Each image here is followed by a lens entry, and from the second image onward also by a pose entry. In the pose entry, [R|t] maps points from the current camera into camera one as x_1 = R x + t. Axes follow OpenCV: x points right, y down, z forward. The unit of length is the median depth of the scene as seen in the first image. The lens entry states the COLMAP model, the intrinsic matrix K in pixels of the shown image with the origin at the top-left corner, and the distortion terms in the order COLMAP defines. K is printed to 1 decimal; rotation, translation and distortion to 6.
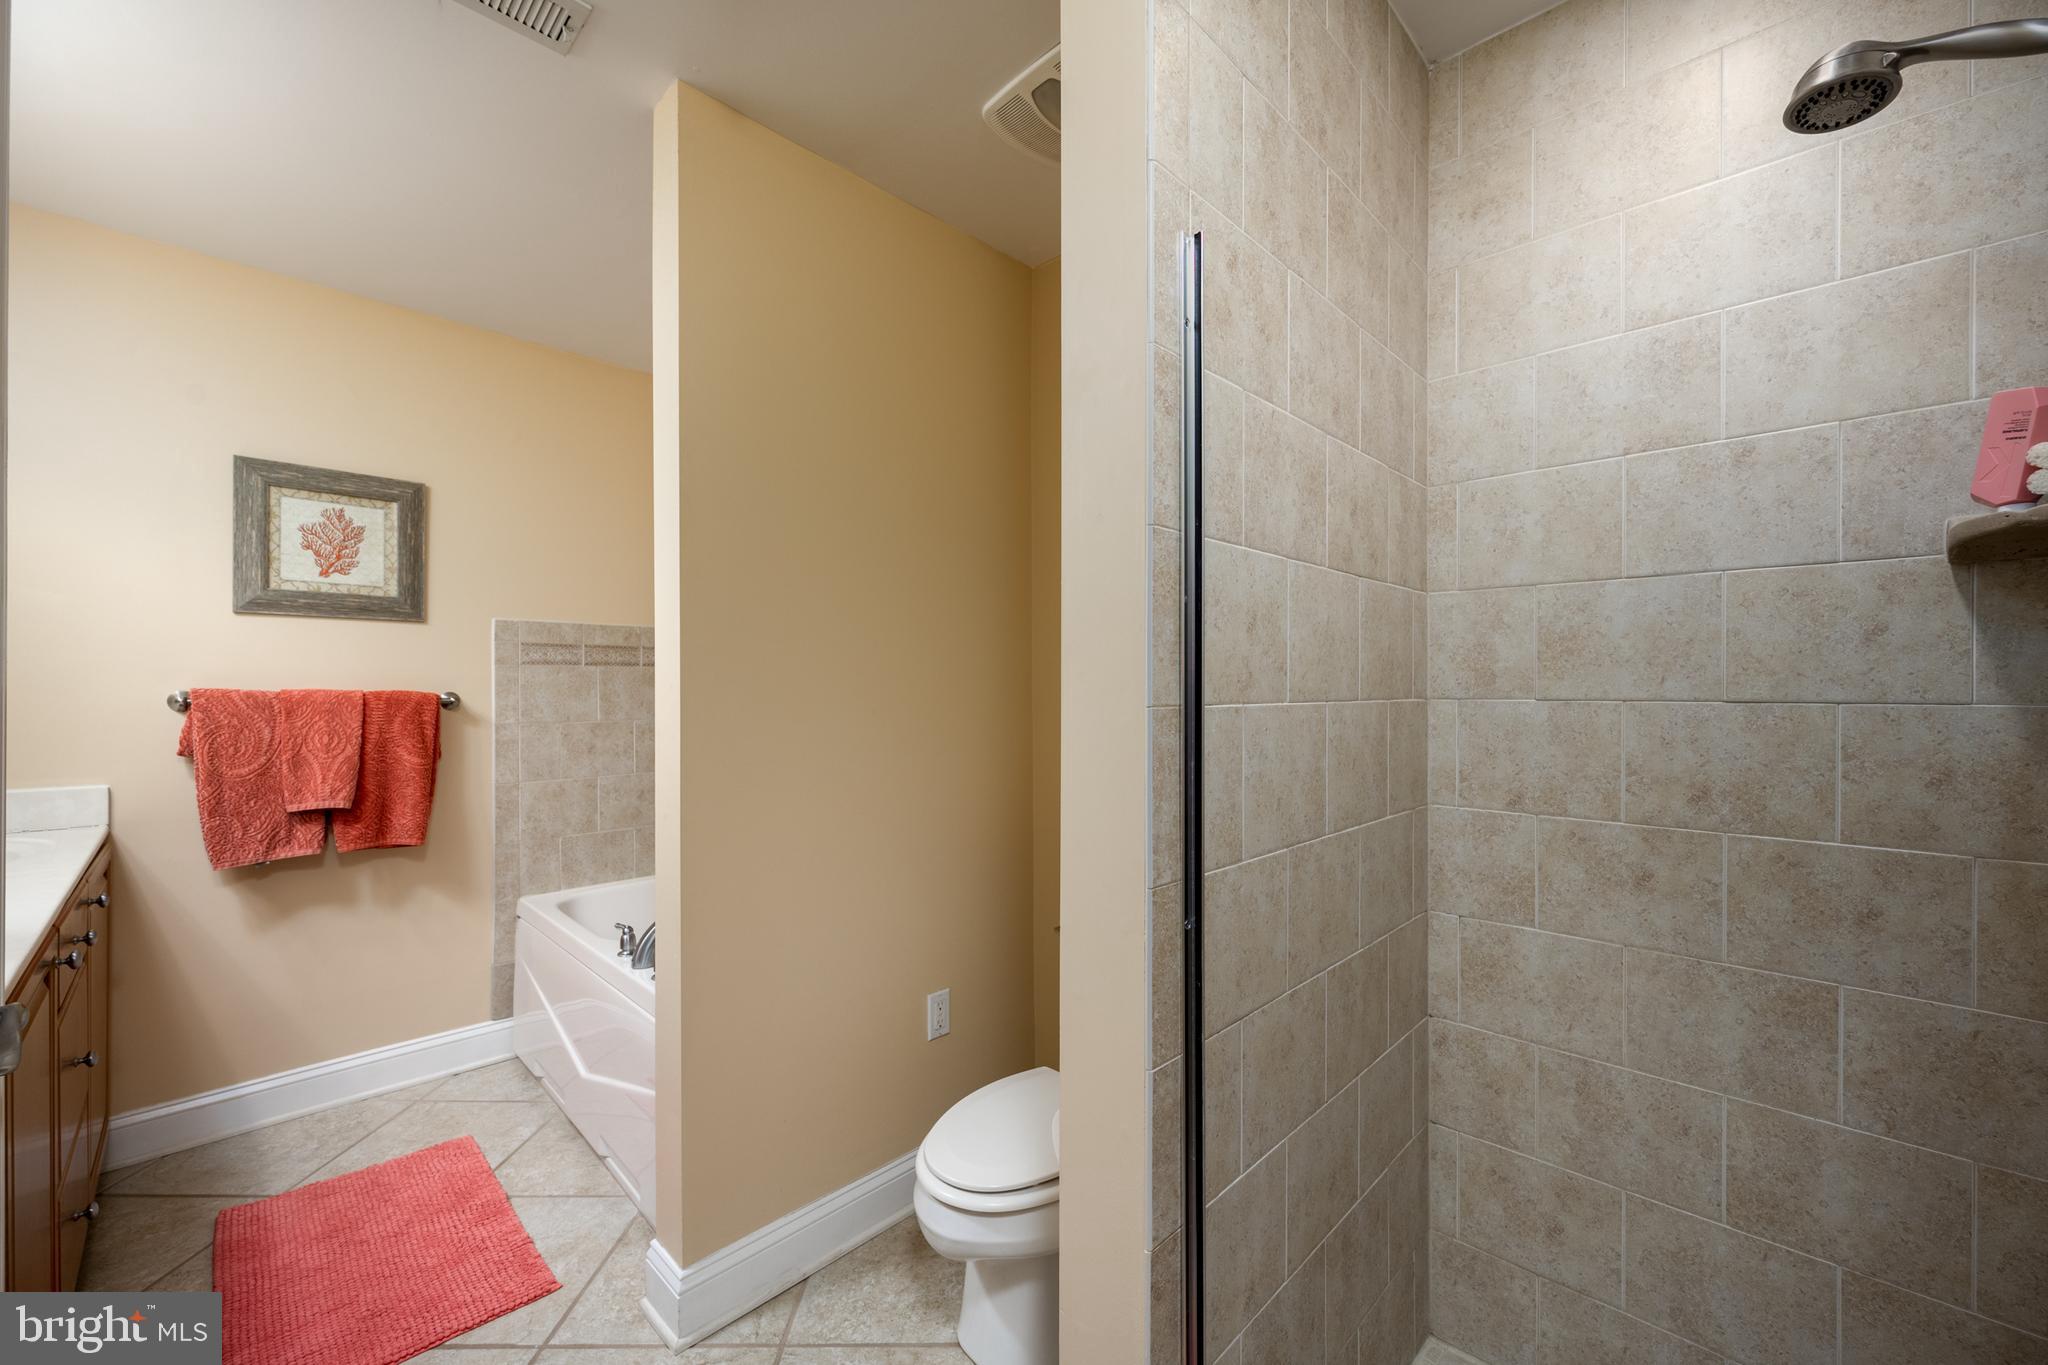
lens RADIAL K [[807.5, 0, 1021.6], [0, 807.5, 686.8], [0, 0, 1]] dist [-0.004144, -0.000127]
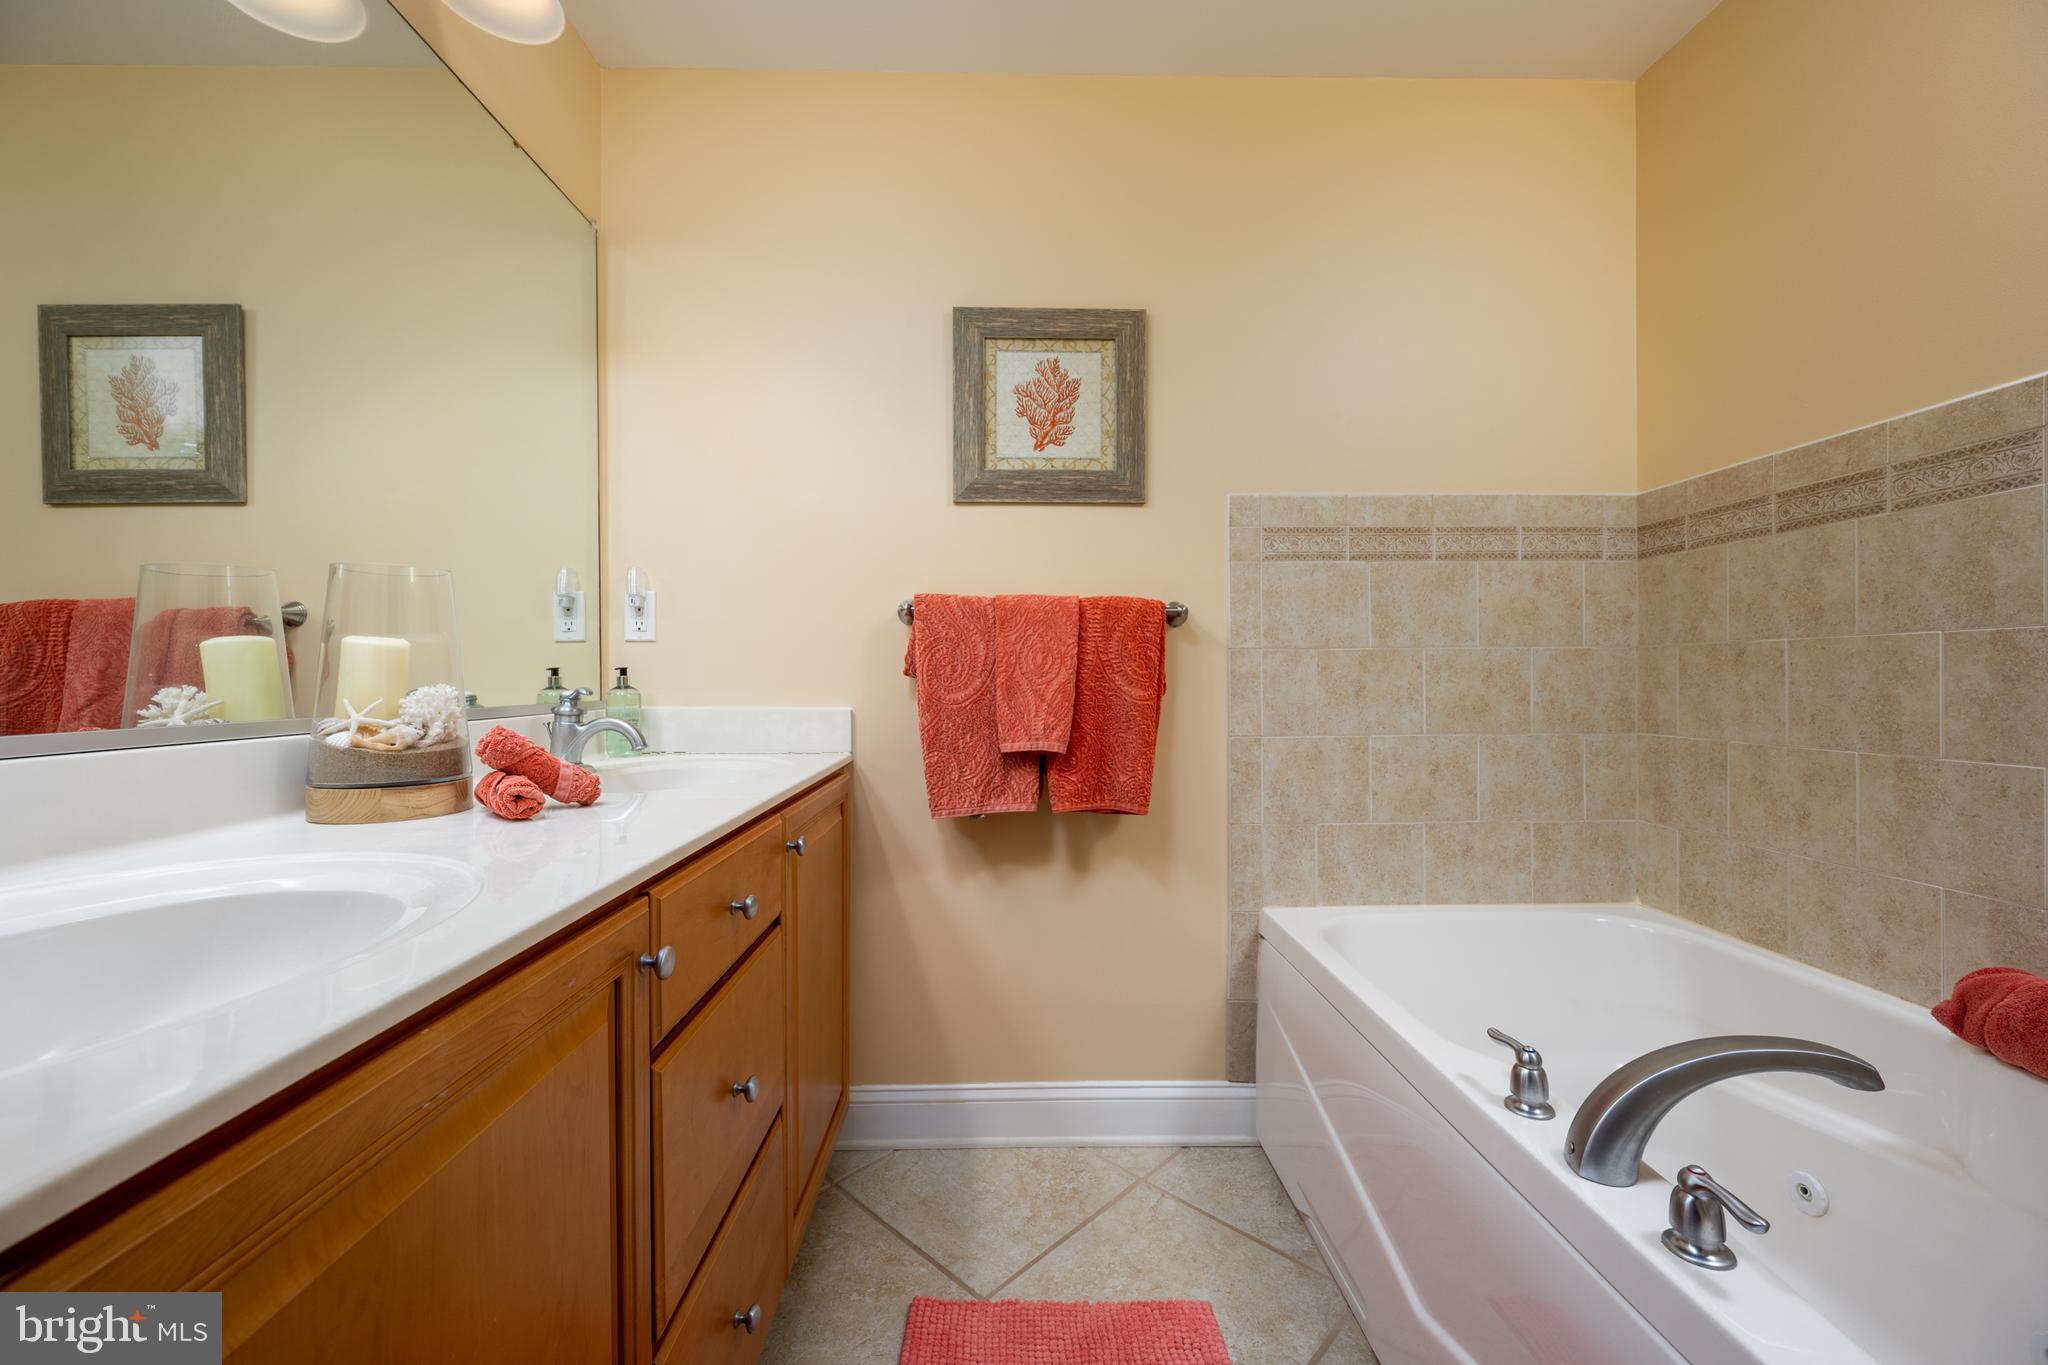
lens RADIAL K [[807.5, 0, 1020.6], [0, 807.5, 683.9], [0, 0, 1]] dist [-0.004144, -0.000127]
pose [[0.718902, 0.001804, -0.695110, -0.341913], [0.003969, 0.999970, 0.006701, 0.079606], [0.695101, -0.007577, 0.718873, 0.430403]]
